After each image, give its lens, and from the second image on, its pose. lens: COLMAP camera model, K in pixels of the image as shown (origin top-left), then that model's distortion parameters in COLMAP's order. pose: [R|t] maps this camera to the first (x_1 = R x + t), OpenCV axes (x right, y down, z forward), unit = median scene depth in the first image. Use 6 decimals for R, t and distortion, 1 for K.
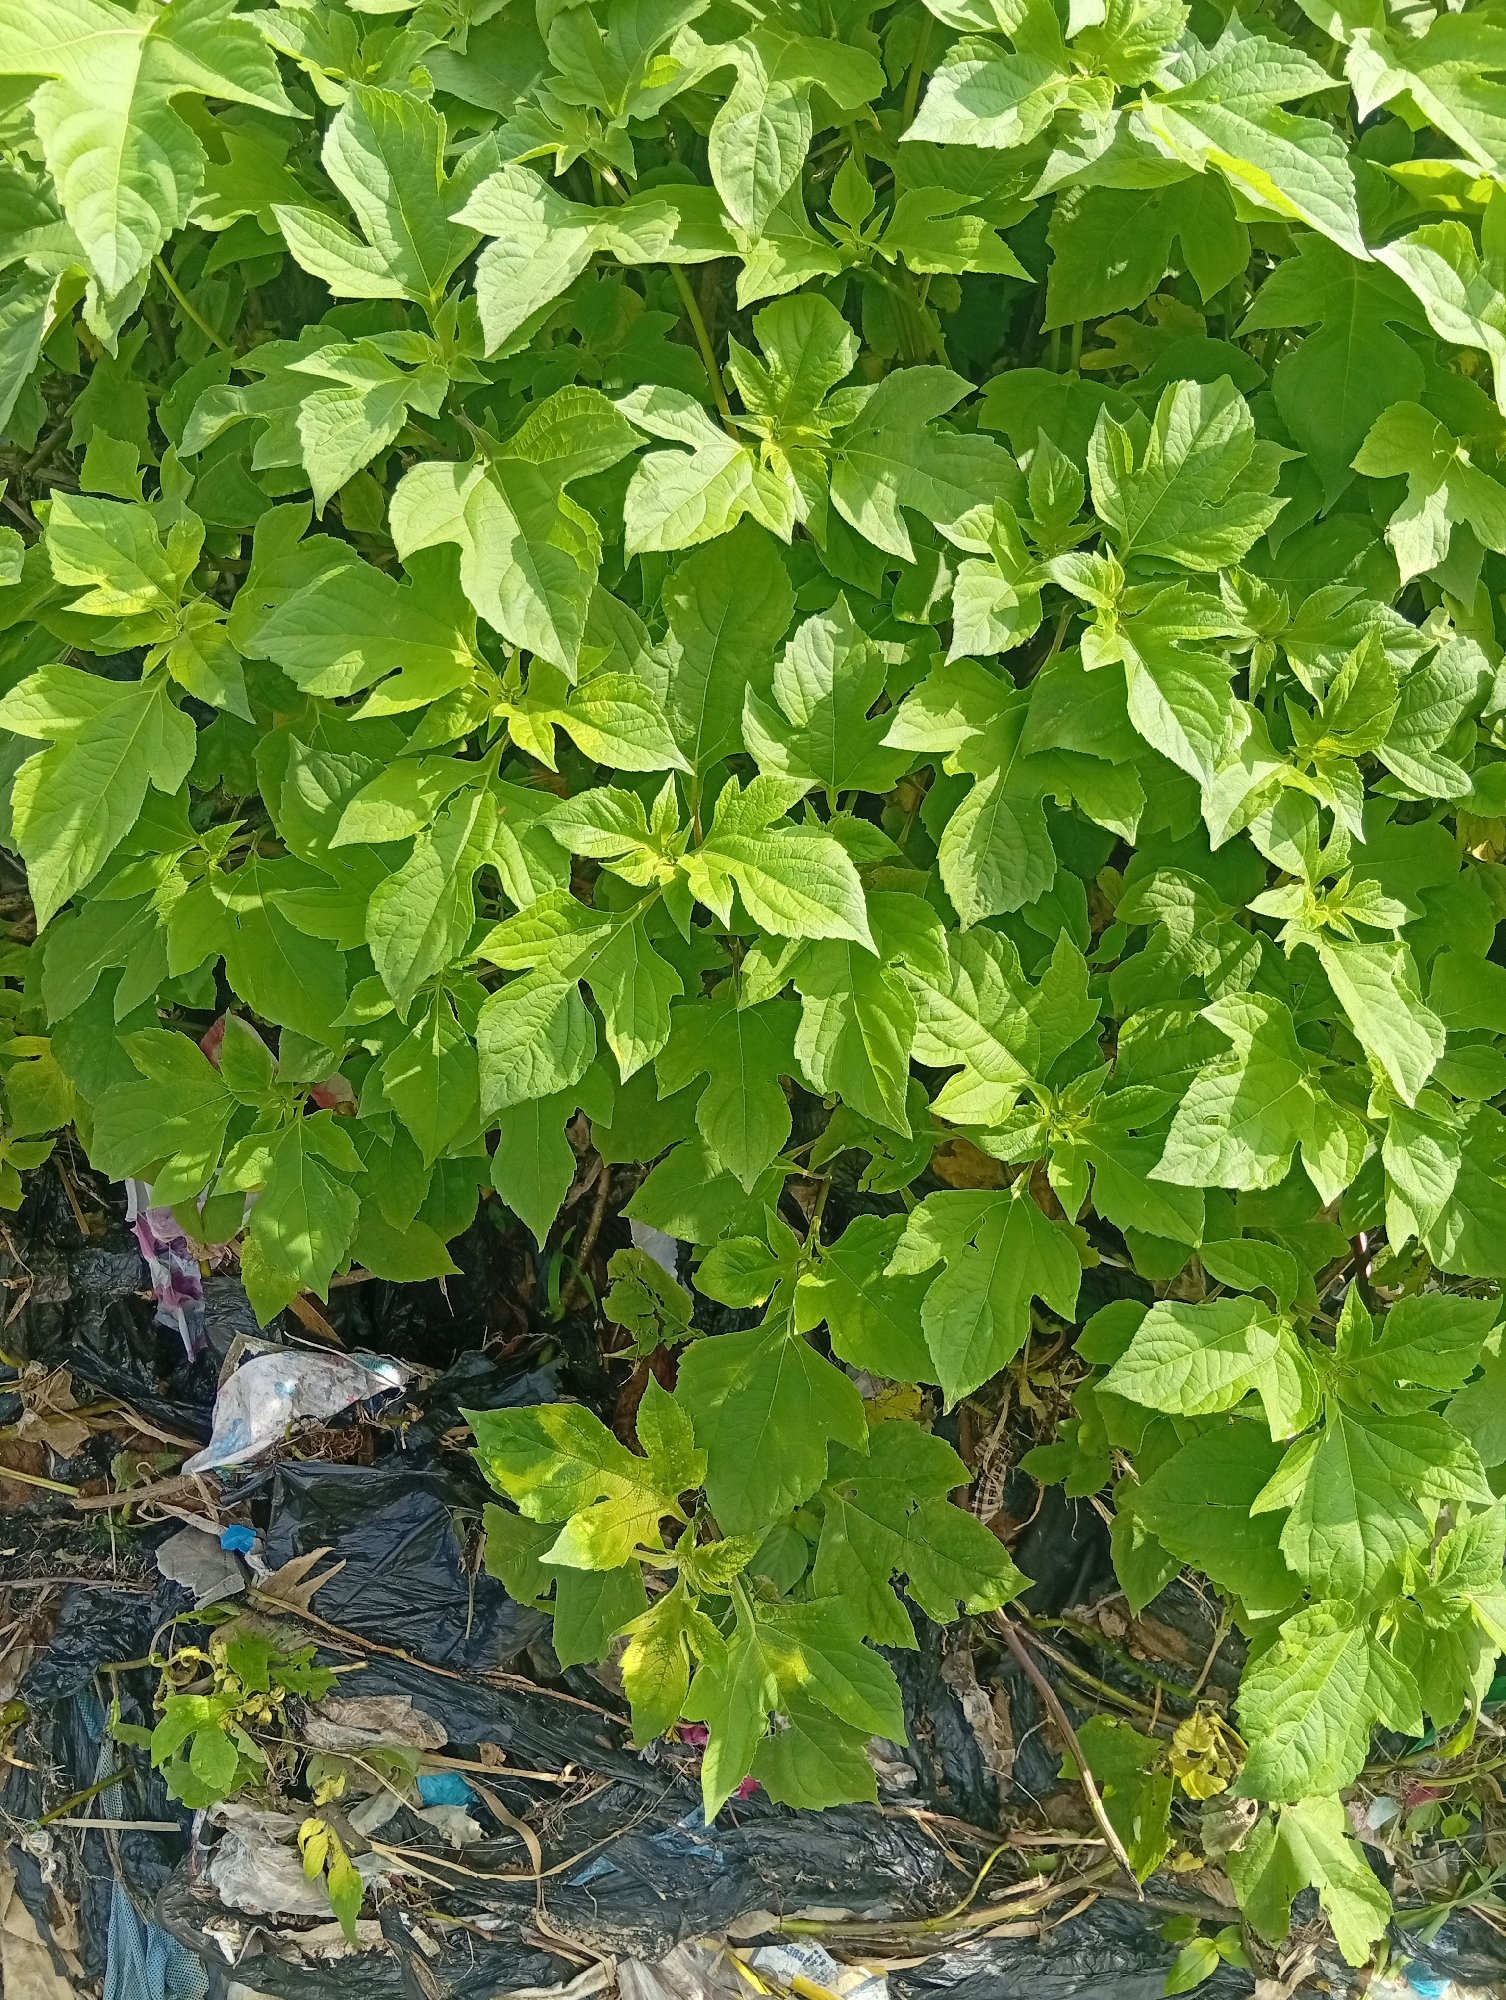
lens RADIAL K [[1549.0, 0, 746.4], [0, 1549.0, 1010.1], [0, 0, 1]] dist [0.041010, -0.094036]
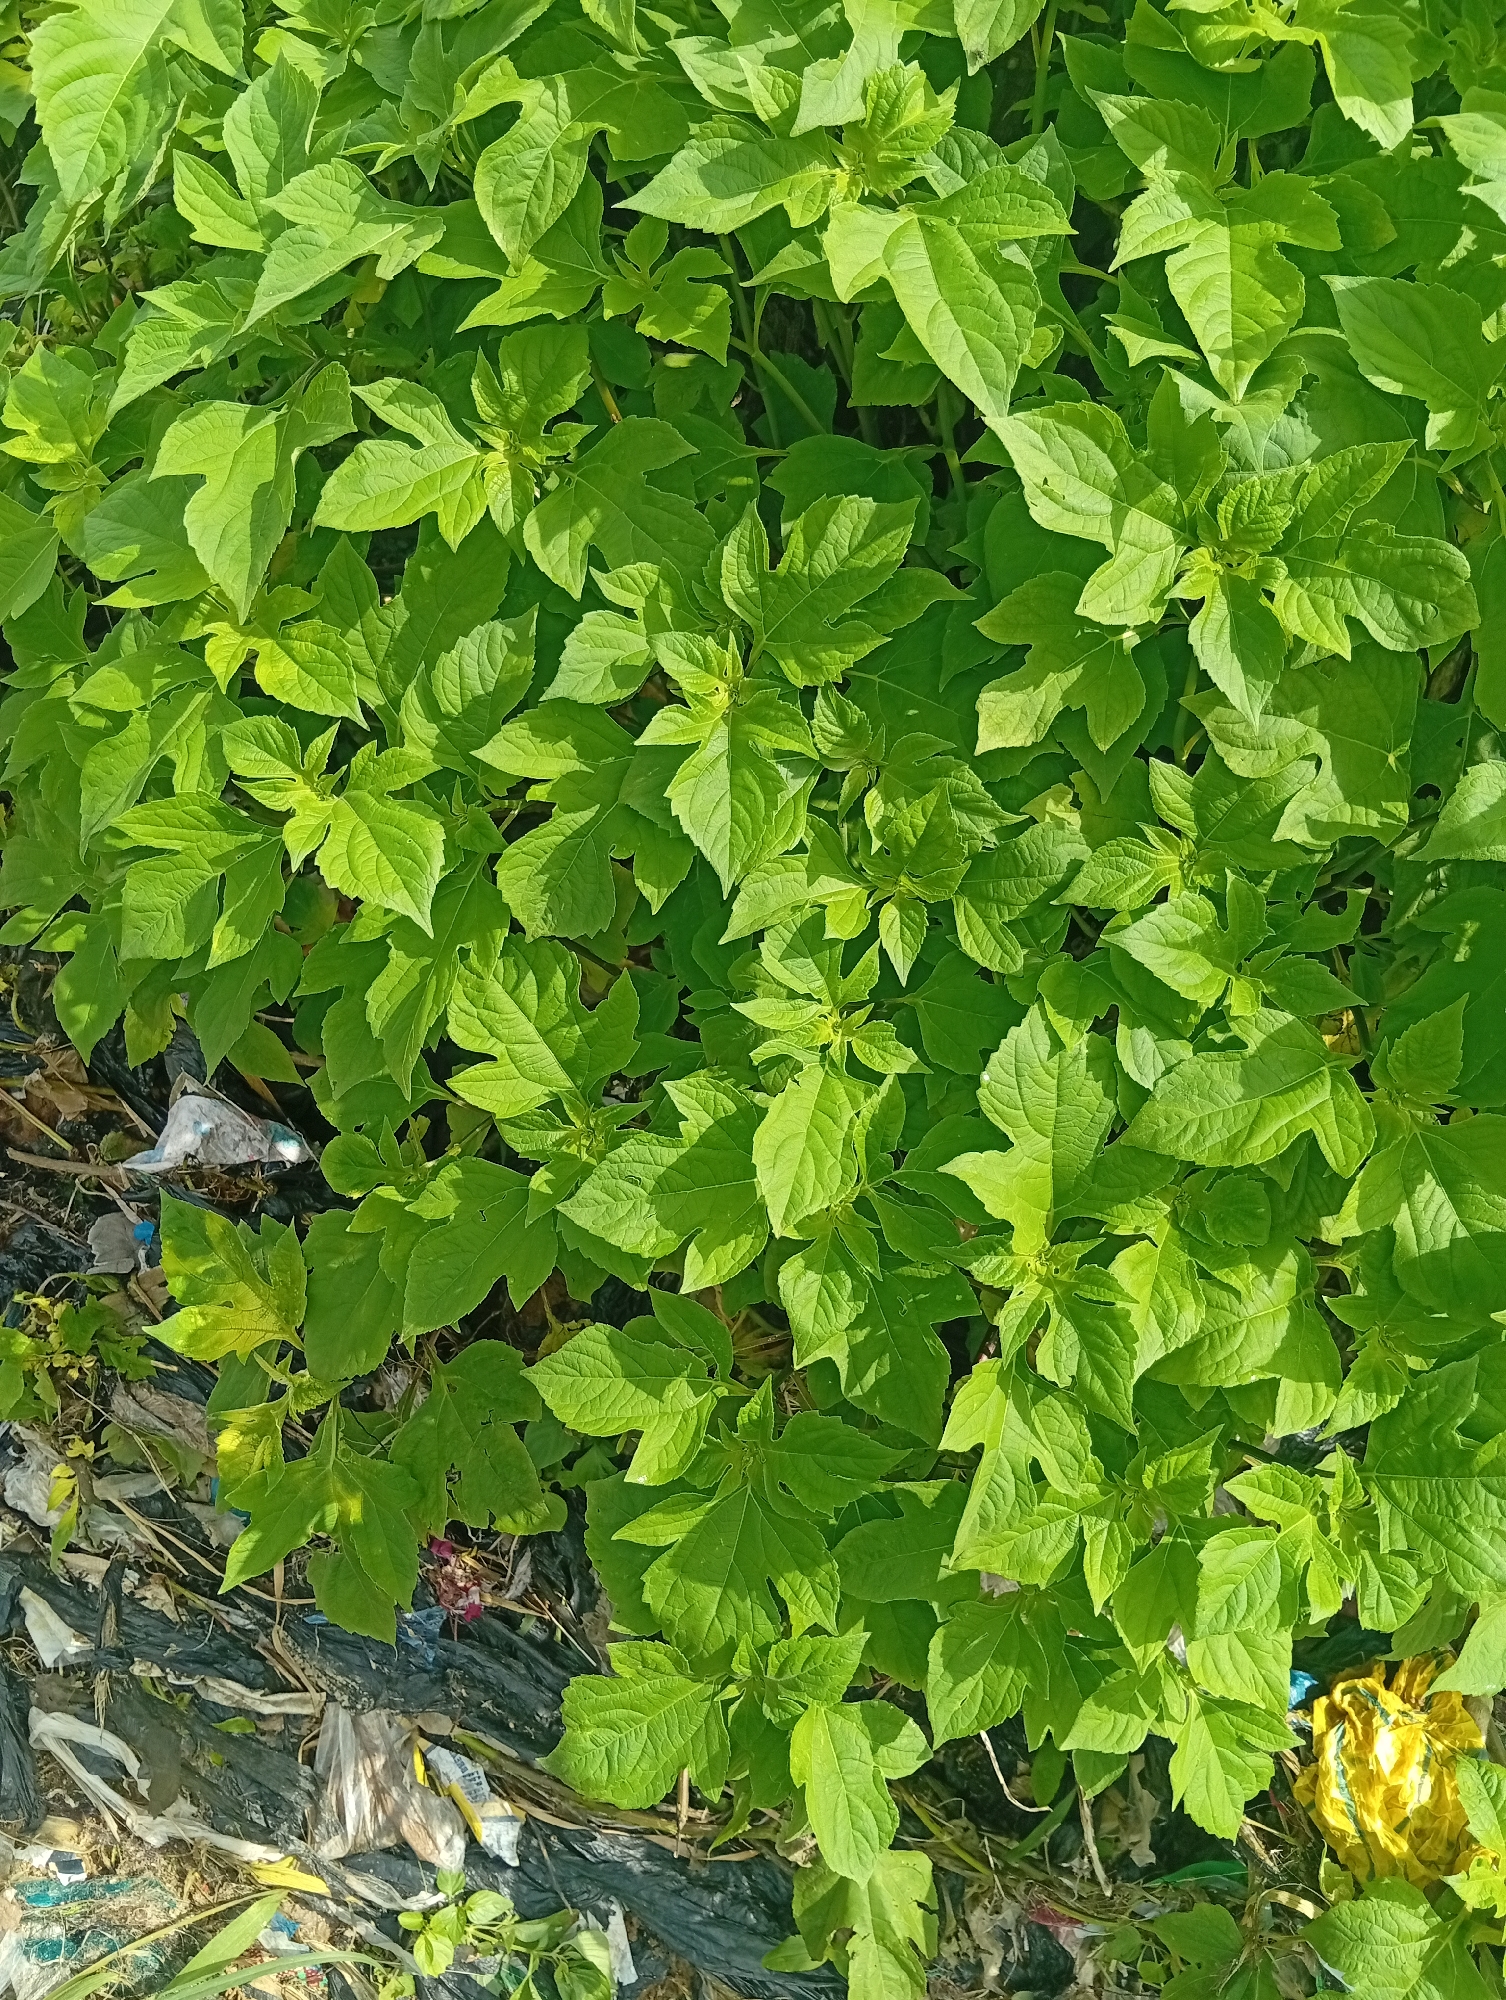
lens RADIAL K [[1549.0, 0, 739.3], [0, 1549.0, 1003.0], [0, 0, 1]] dist [0.041010, -0.094036]
pose [[0.905313, 0.334204, -0.262136, 0.580595], [-0.313108, 0.942131, 0.119799, -0.188339], [0.287004, -0.026379, 0.957566, 0.001985]]
